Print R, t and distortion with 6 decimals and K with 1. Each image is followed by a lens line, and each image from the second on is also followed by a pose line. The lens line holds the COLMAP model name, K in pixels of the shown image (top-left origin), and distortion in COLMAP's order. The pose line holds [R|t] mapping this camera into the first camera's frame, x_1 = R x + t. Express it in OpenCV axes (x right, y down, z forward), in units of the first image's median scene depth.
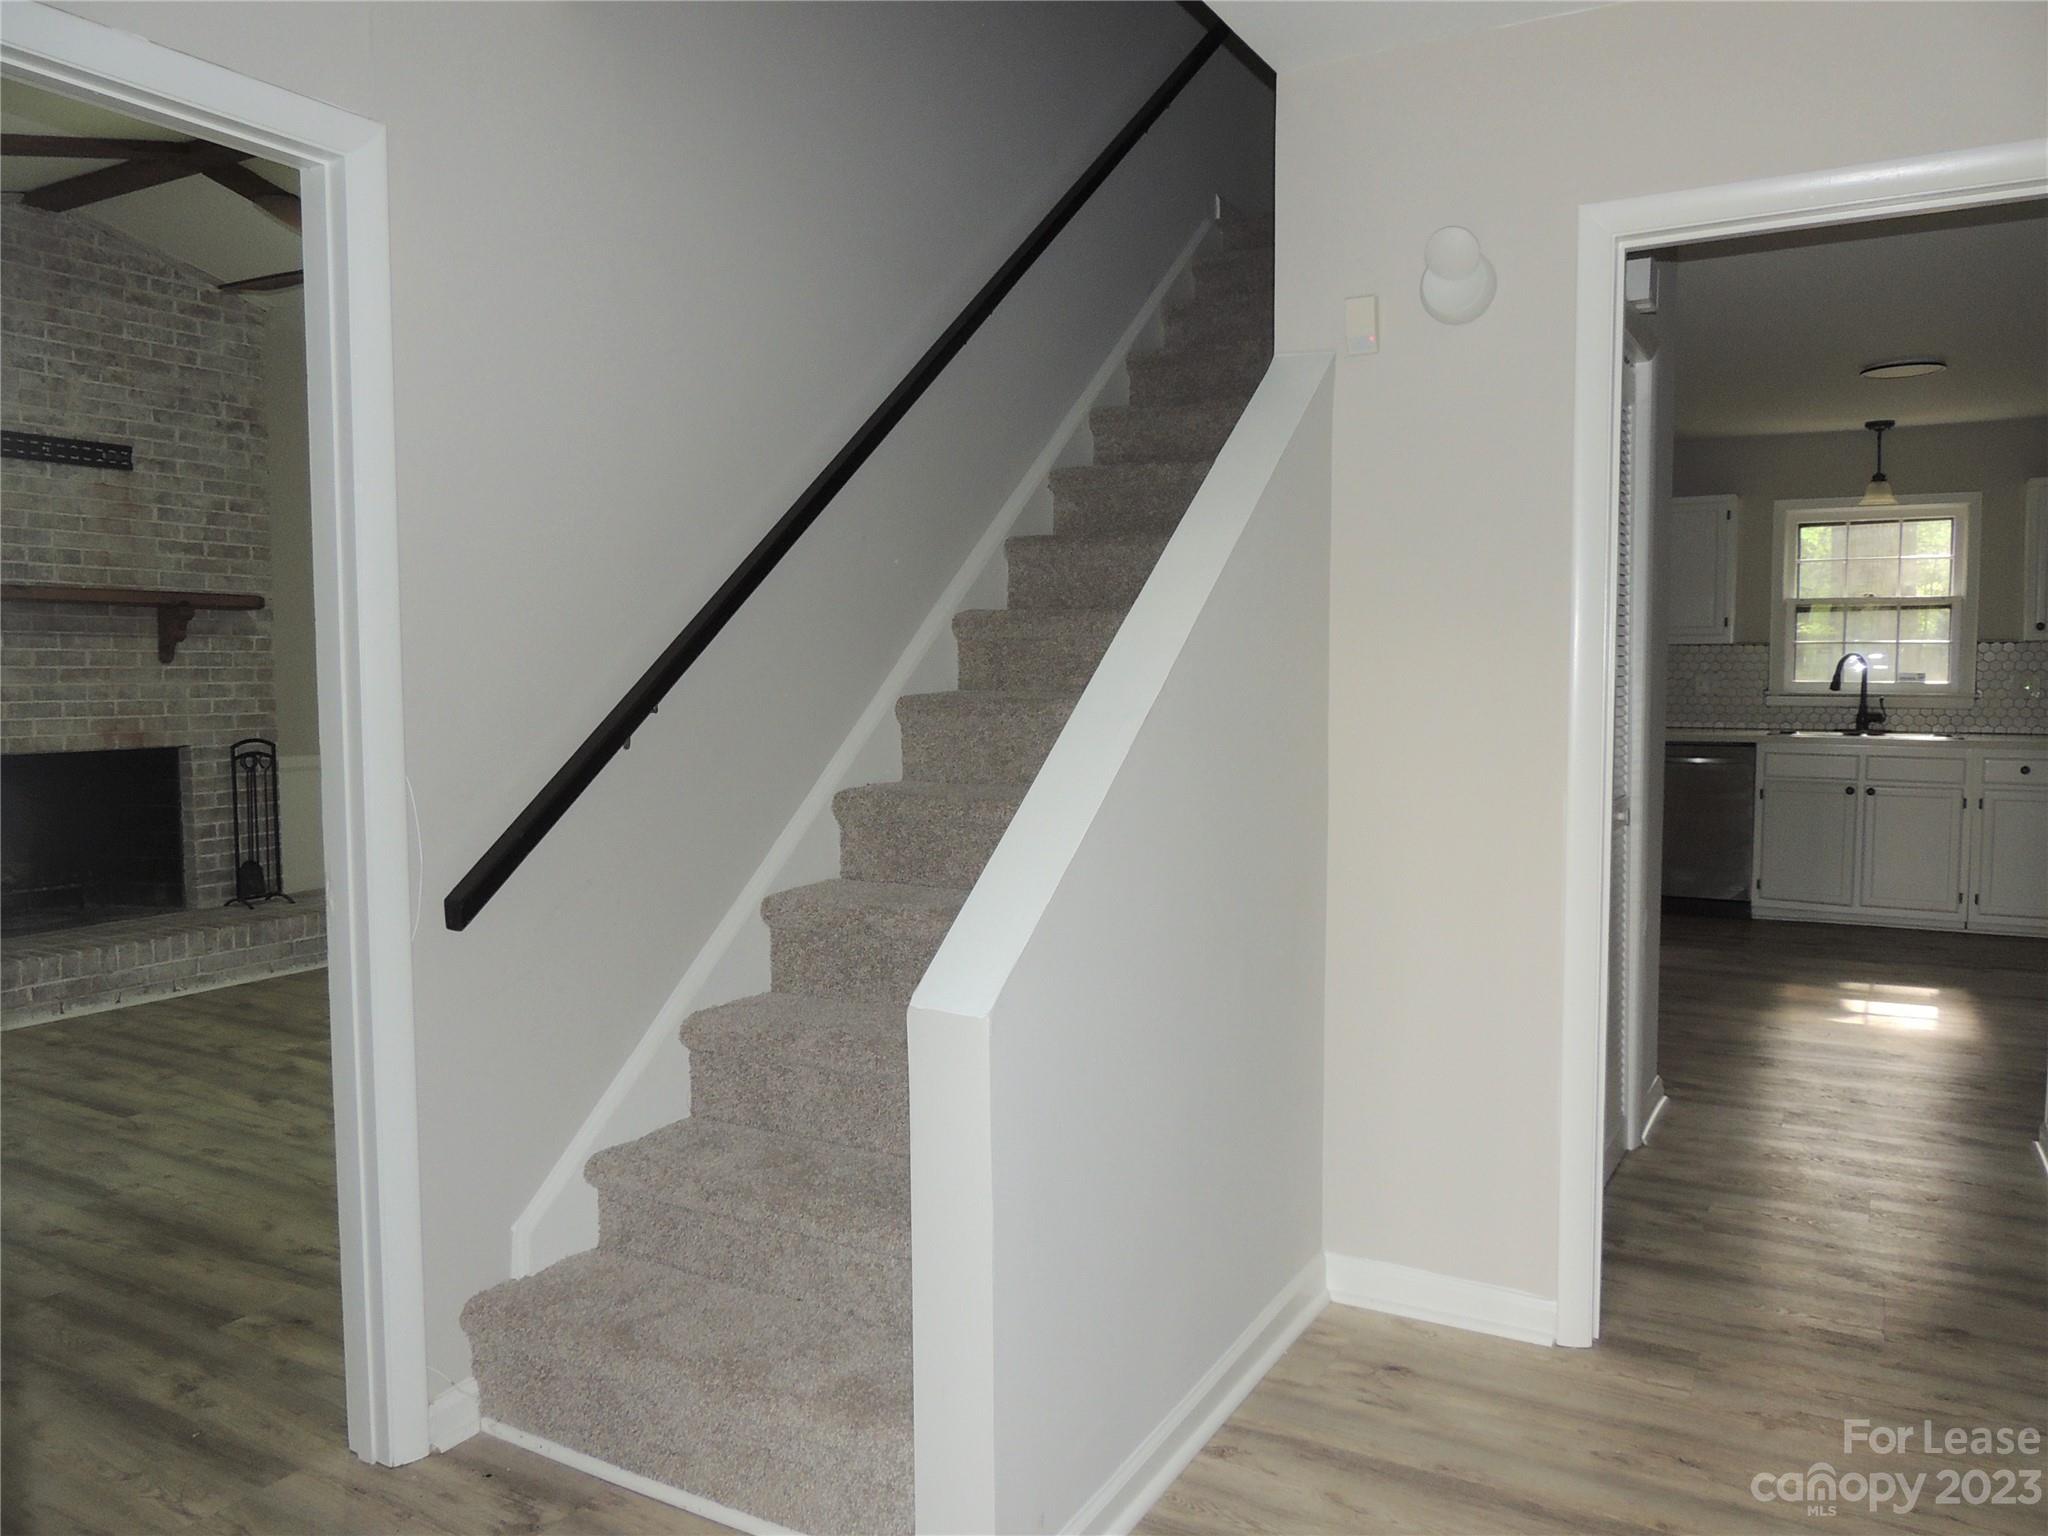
lens RADIAL K [[1501.5, 0, 1024.0], [0, 1501.5, 768.0], [0, 0, 1]] dist [-0.016927, -0.000100]
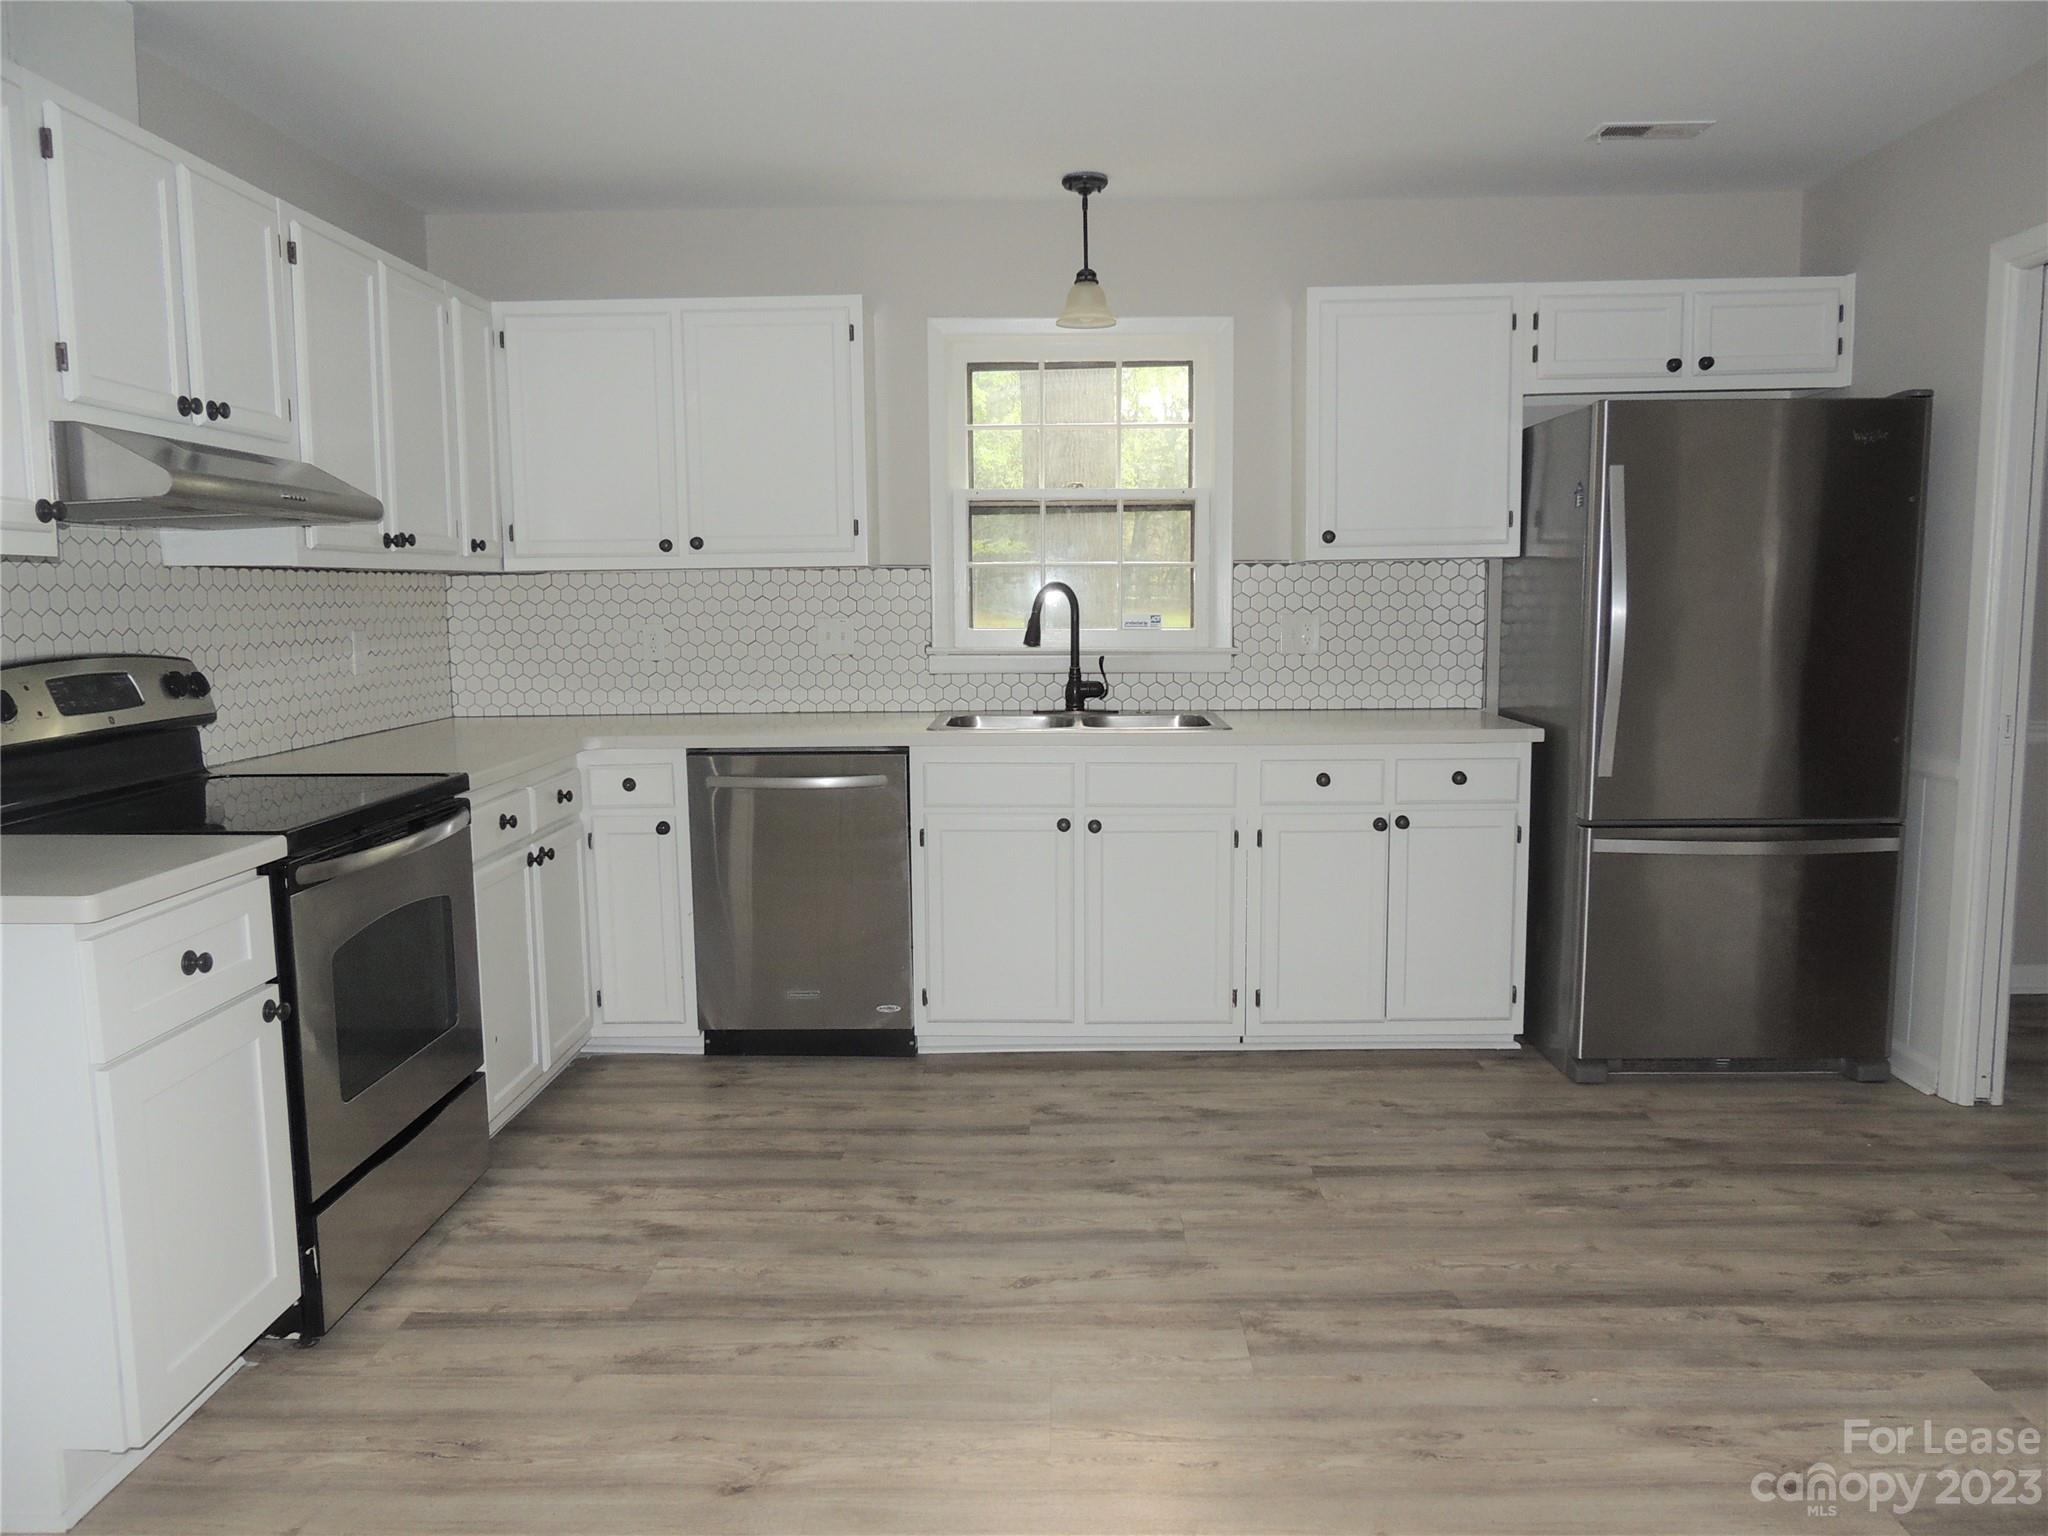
lens RADIAL K [[1476.5, 0, 1029.0], [0, 1476.5, 763.8], [0, 0, 1]] dist [-0.004094, 0.000788]
pose [[0.879206, -0.058639, 0.472820, 0.322815], [0.038857, 0.997916, 0.051506, -0.043551], [-0.474855, -0.026912, 0.879652, 0.596331]]
